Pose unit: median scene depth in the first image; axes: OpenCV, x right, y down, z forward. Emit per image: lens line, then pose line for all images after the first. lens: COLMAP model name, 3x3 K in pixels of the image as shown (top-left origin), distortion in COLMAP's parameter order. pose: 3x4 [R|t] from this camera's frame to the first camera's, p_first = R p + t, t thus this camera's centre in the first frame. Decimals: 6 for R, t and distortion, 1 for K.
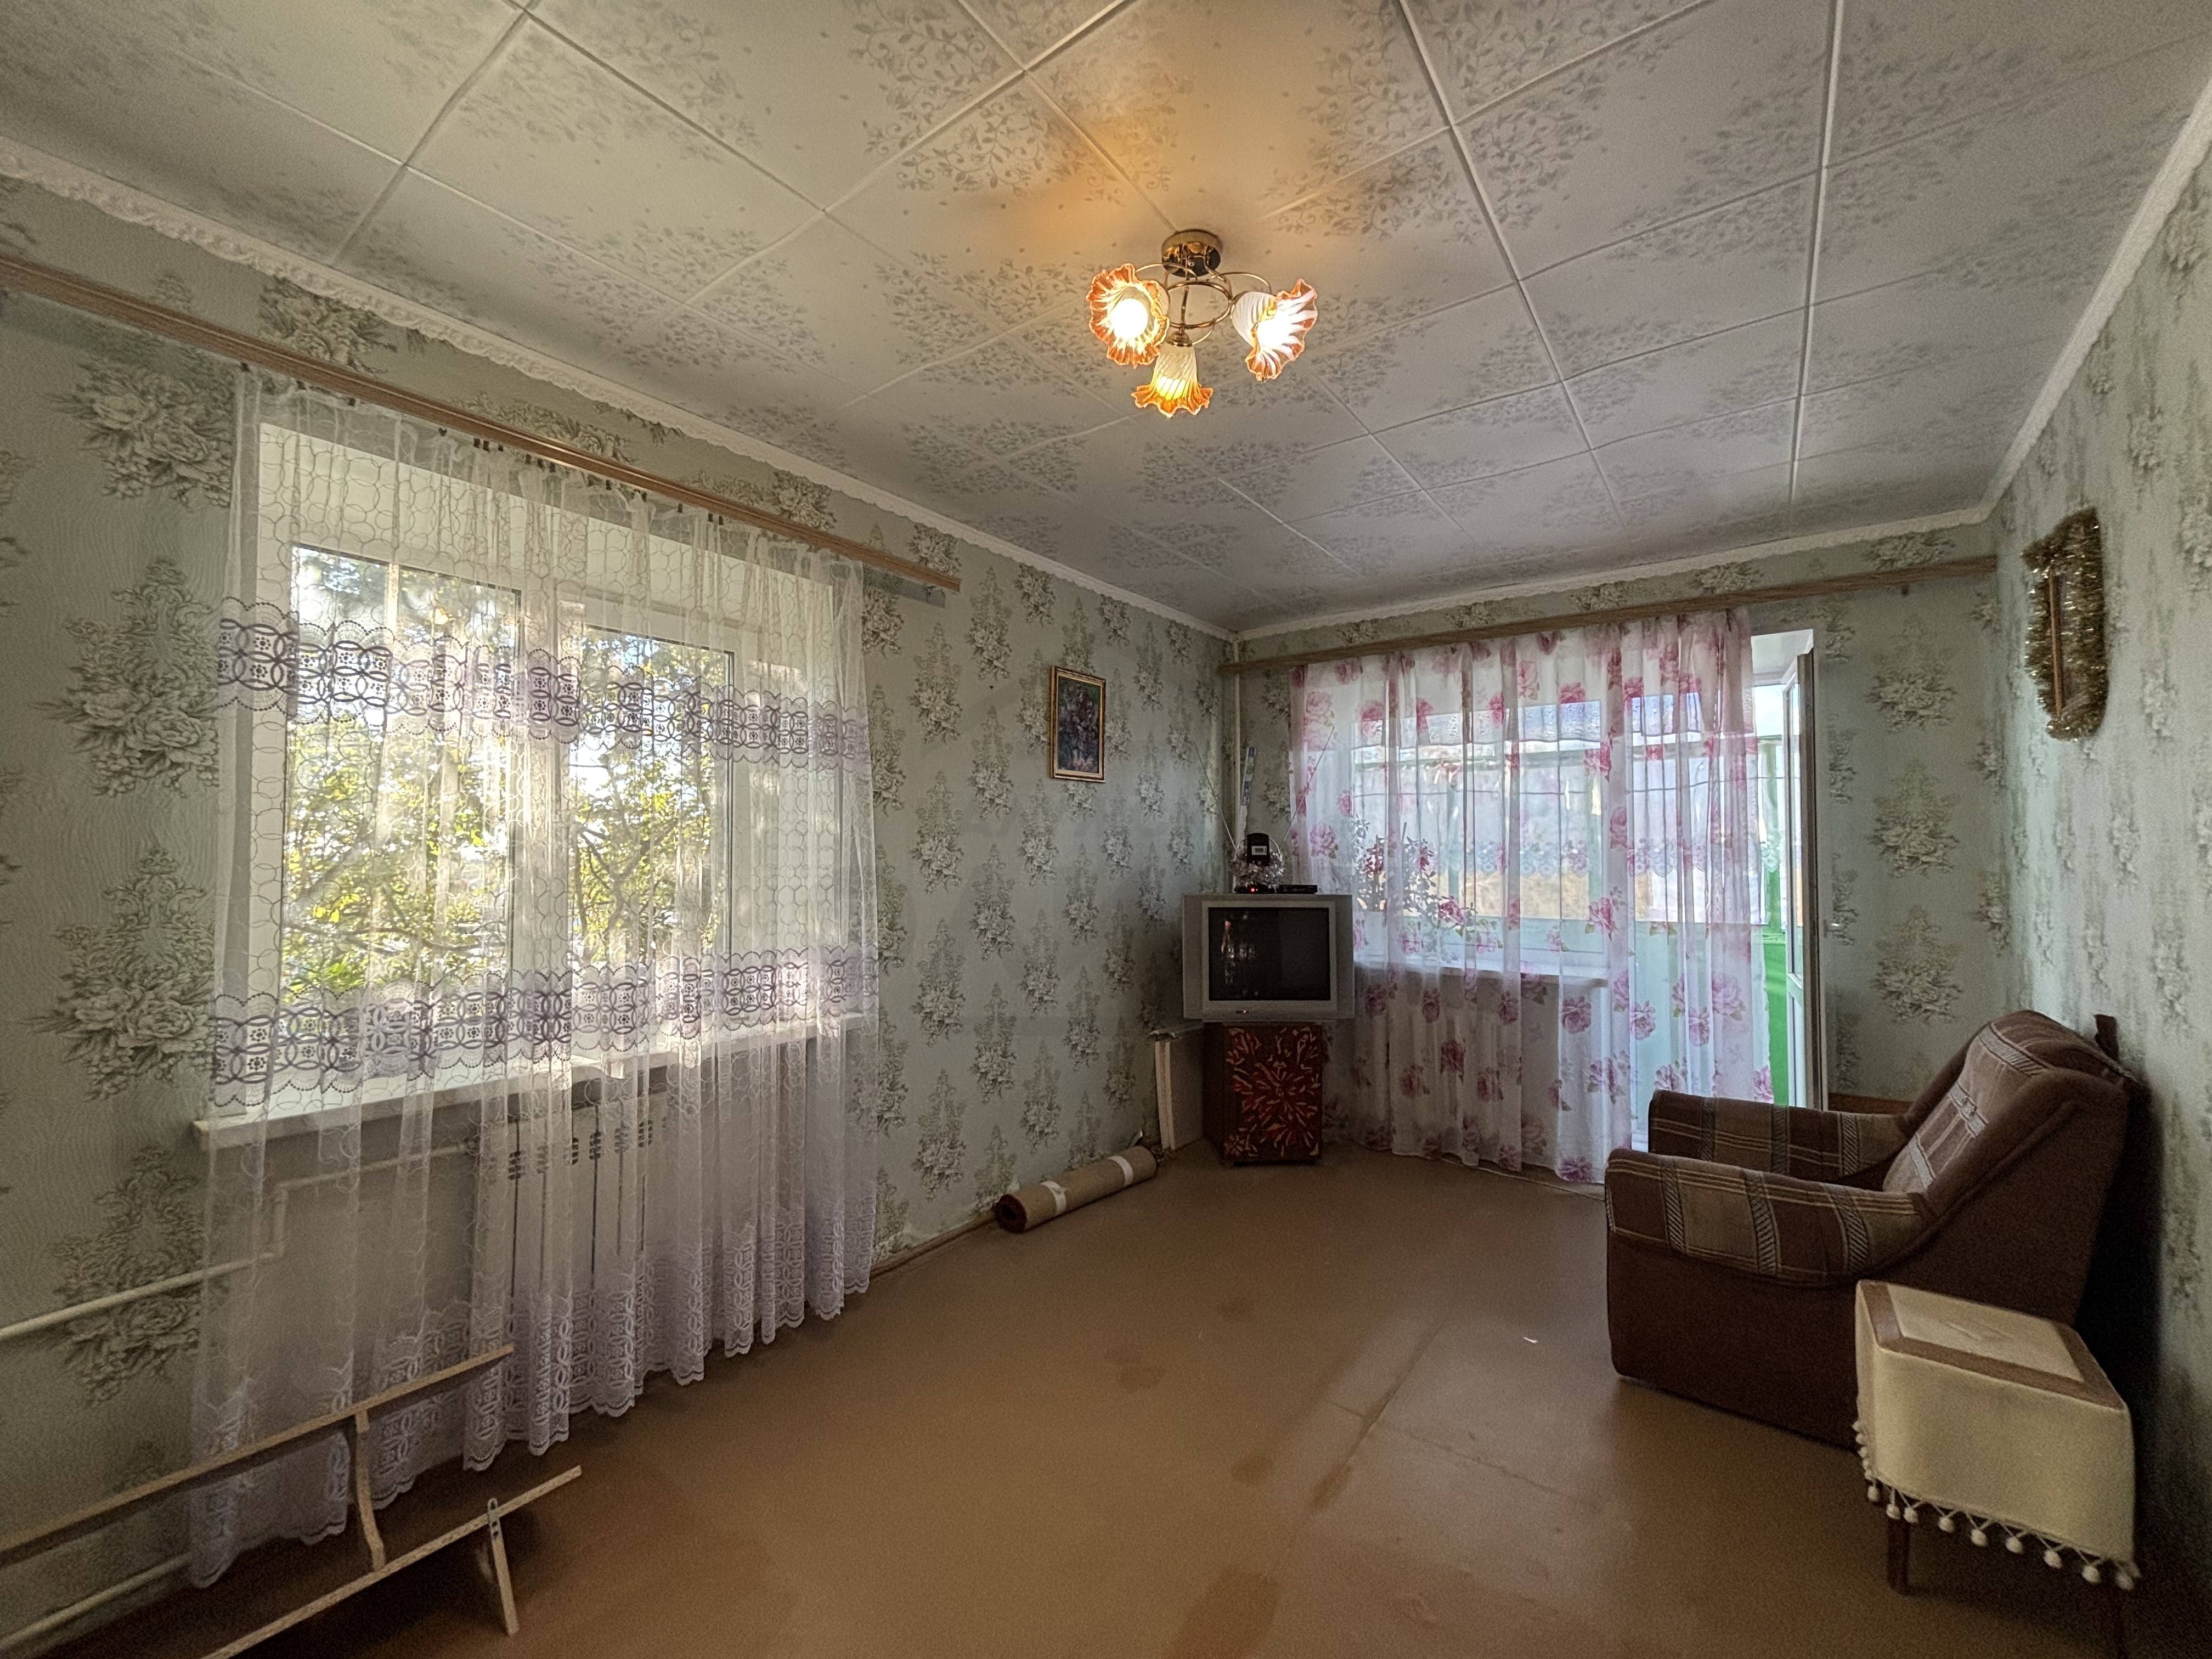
lens RADIAL K [[896.5, 0, 1102.0], [0, 896.5, 829.7], [0, 0, 1]] dist [0.000890, -0.000647]
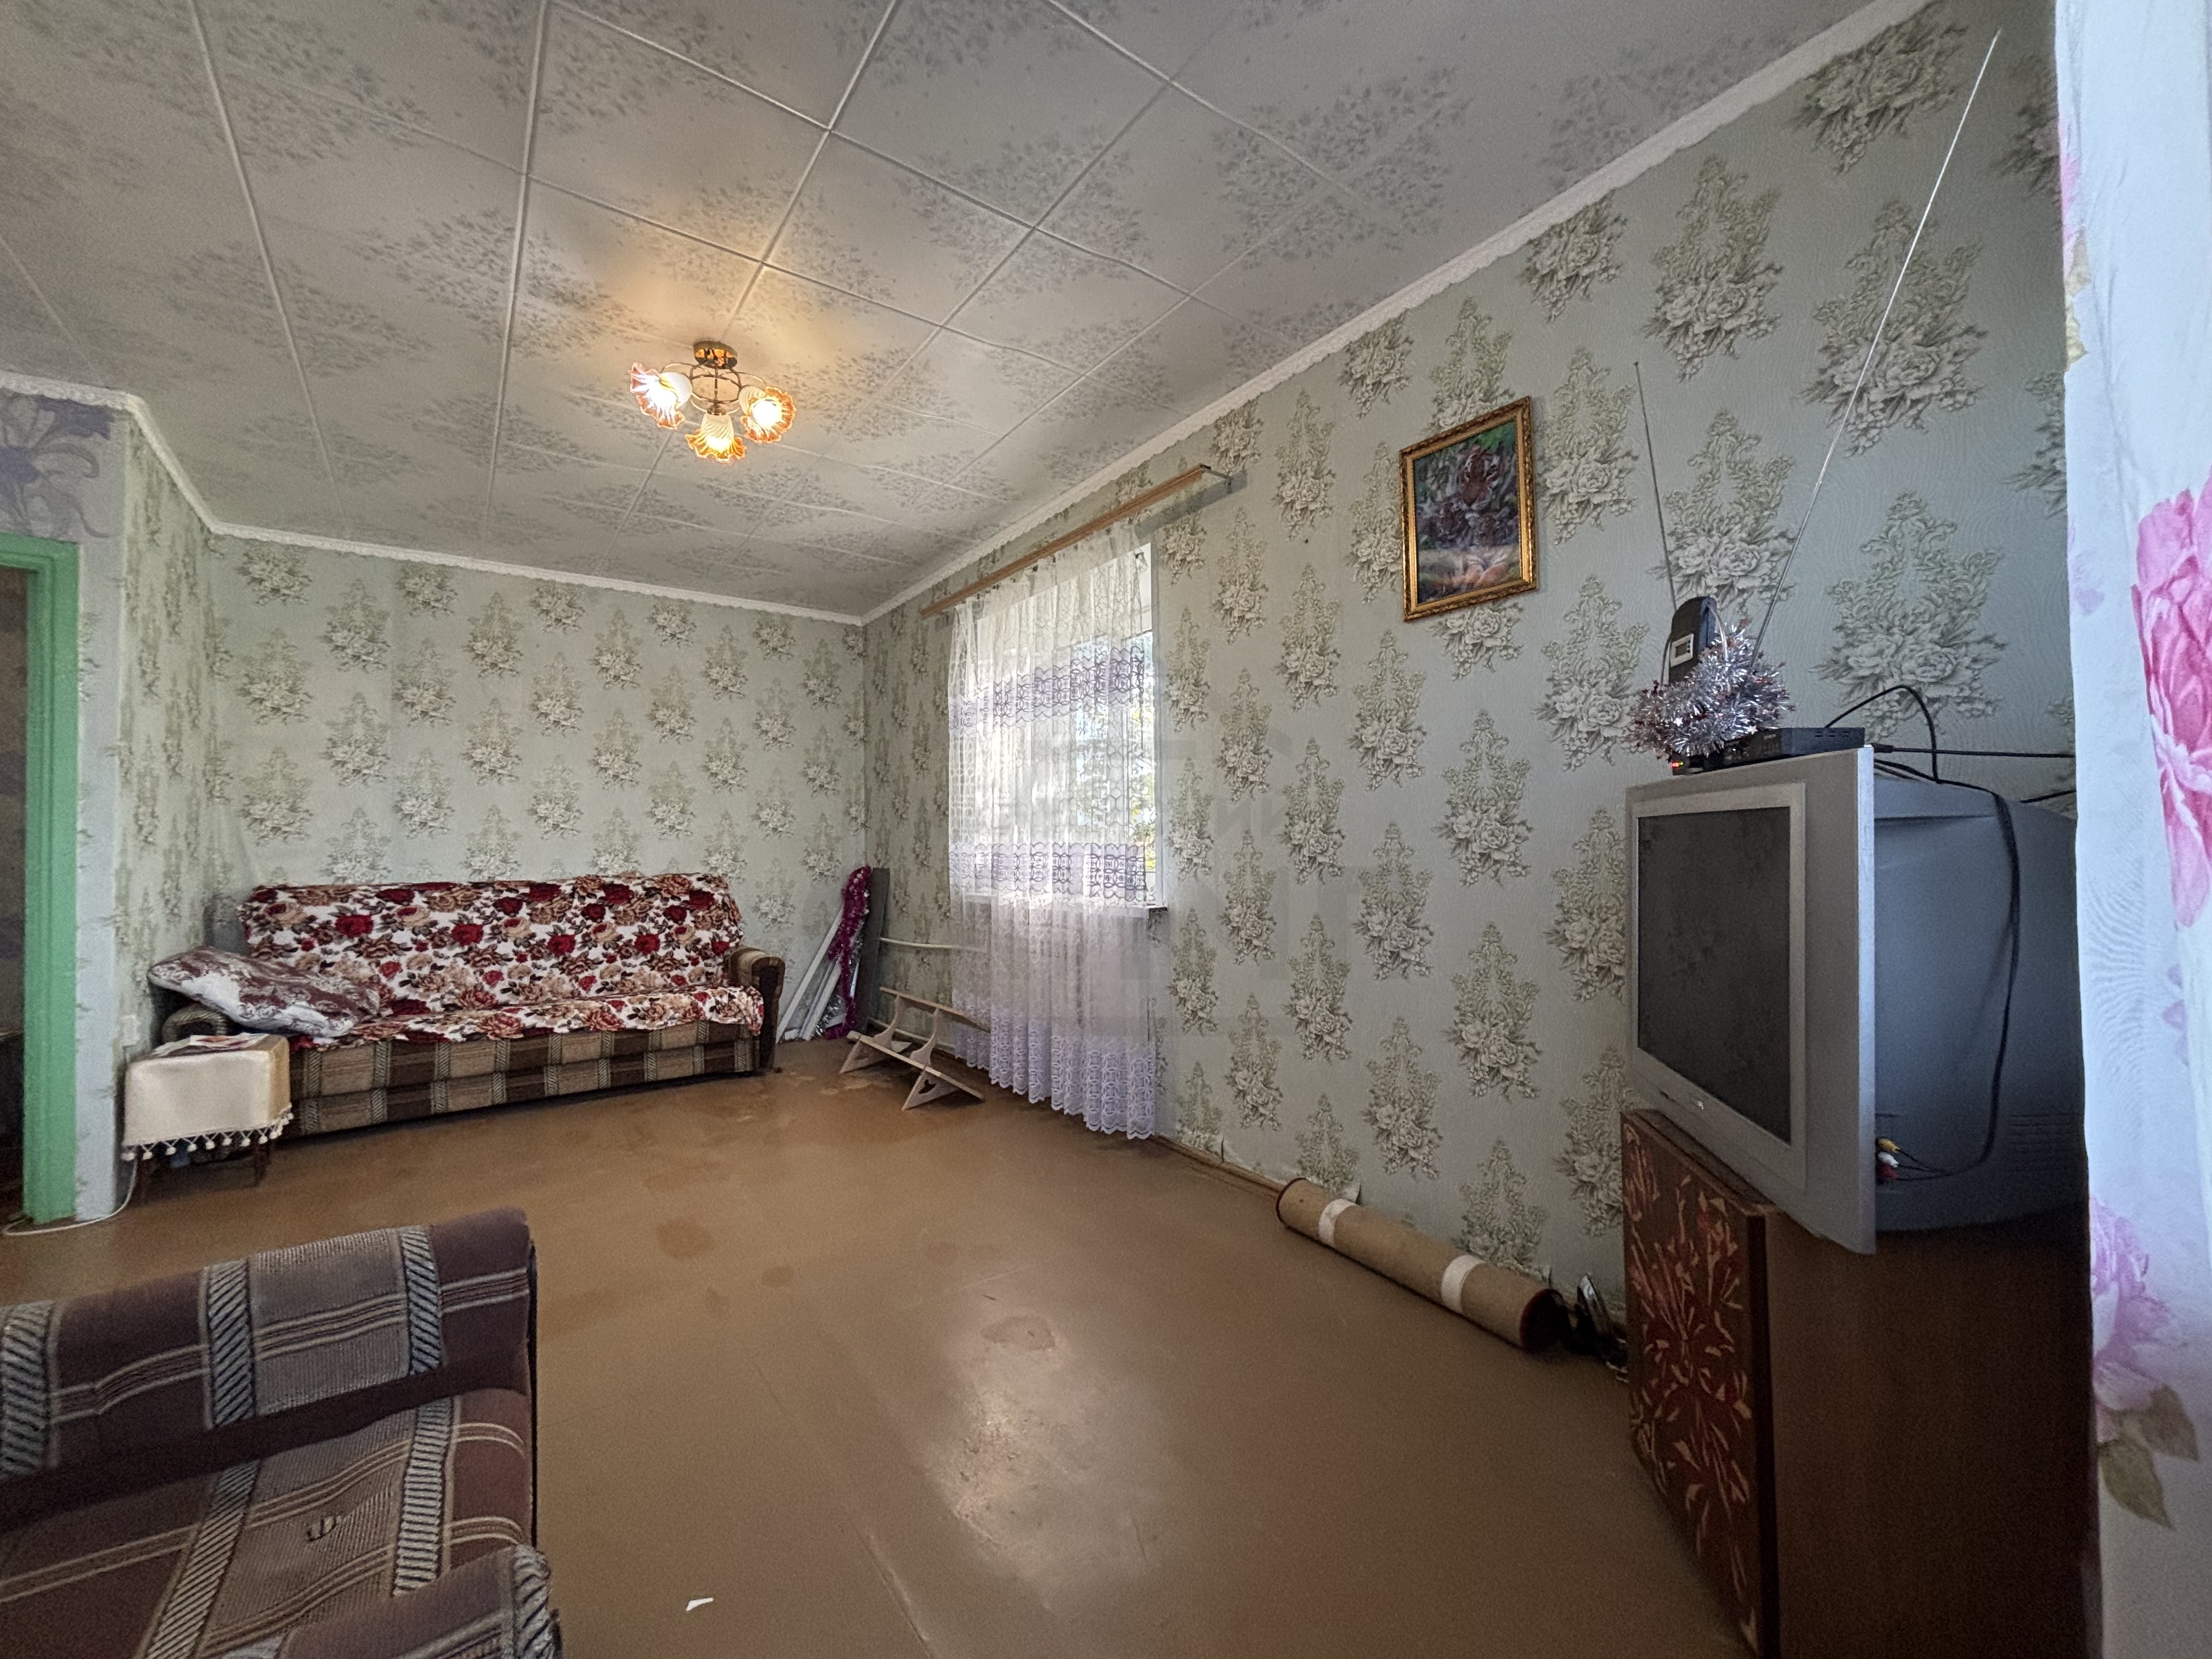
lens RADIAL K [[896.5, 0, 1105.0], [0, 896.5, 830.6], [0, 0, 1]] dist [0.000890, -0.000647]
pose [[-0.299547, -0.016328, -0.953942, 0.796351], [0.039405, 0.998789, -0.029469, 0.133173], [0.953268, -0.046417, -0.298541, 1.225413]]
